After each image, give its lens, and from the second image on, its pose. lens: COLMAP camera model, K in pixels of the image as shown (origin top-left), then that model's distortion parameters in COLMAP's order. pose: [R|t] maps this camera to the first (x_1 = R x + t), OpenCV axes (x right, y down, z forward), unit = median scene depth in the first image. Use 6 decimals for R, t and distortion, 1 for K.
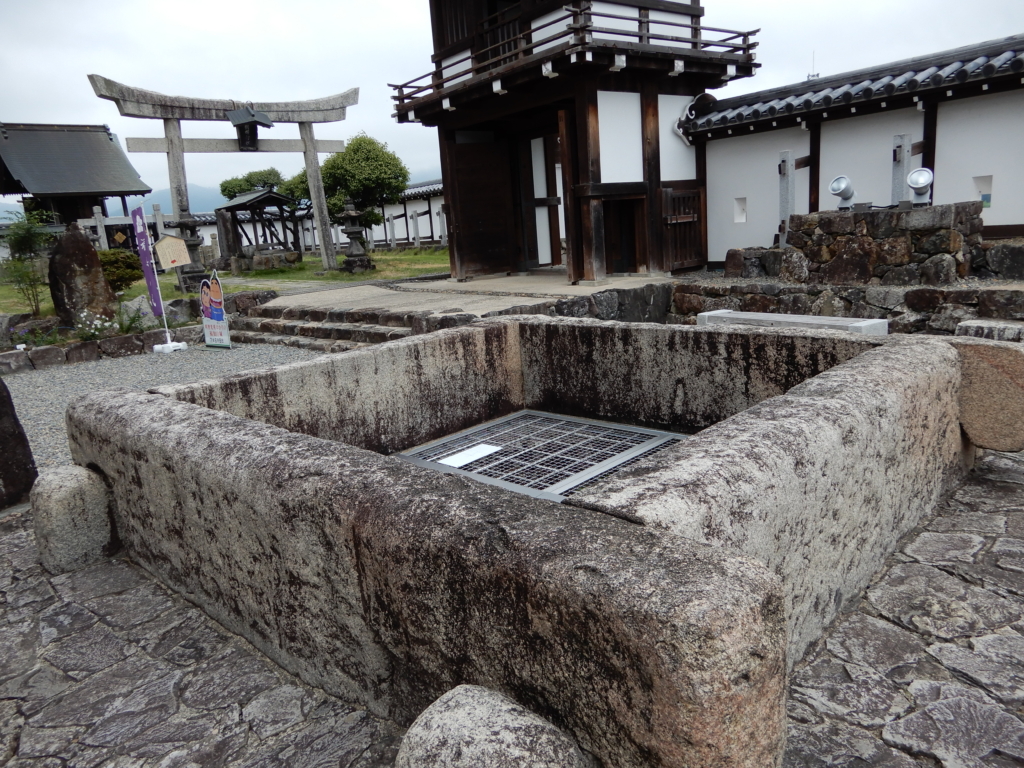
lens RADIAL K [[723.8, 0, 512.0], [0, 723.8, 384.0], [0, 0, 1]] dist [0.005961, -0.004358]
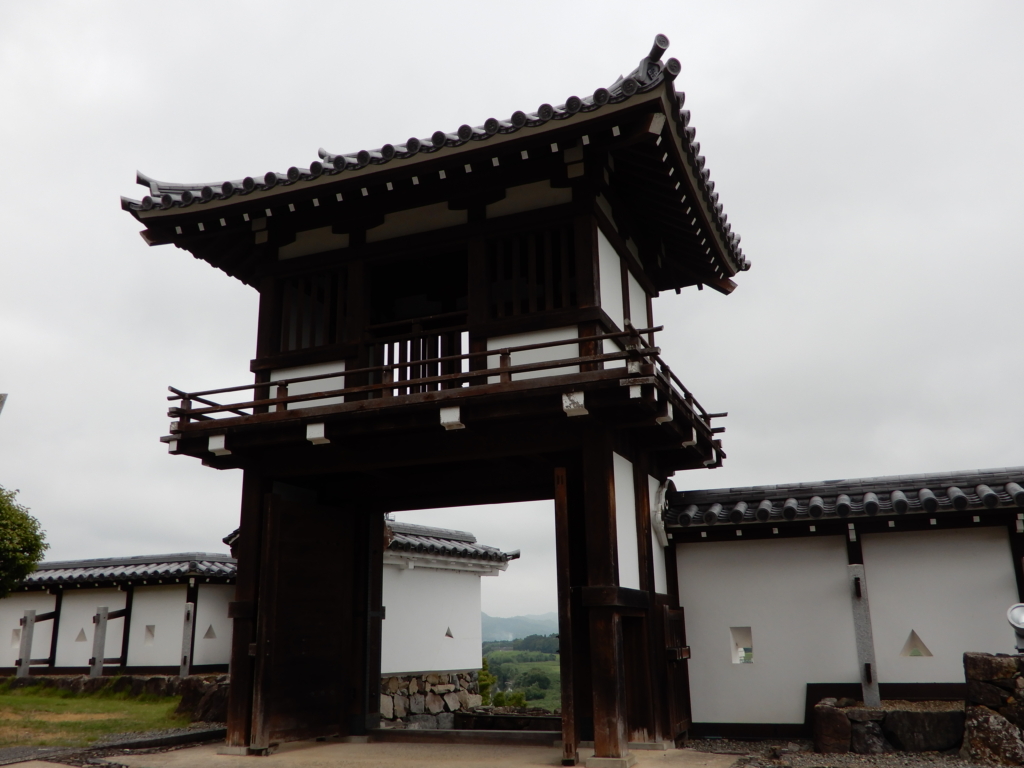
lens RADIAL K [[898.6, 0, 510.6], [0, 898.6, 338.8], [0, 0, 1]] dist [-0.122467, 0.158022]
pose [[0.852367, 0.231725, 0.468800, -0.299125], [0.061150, 0.846149, -0.529427, -0.052204], [-0.519356, 0.479933, 0.707059, 0.346844]]
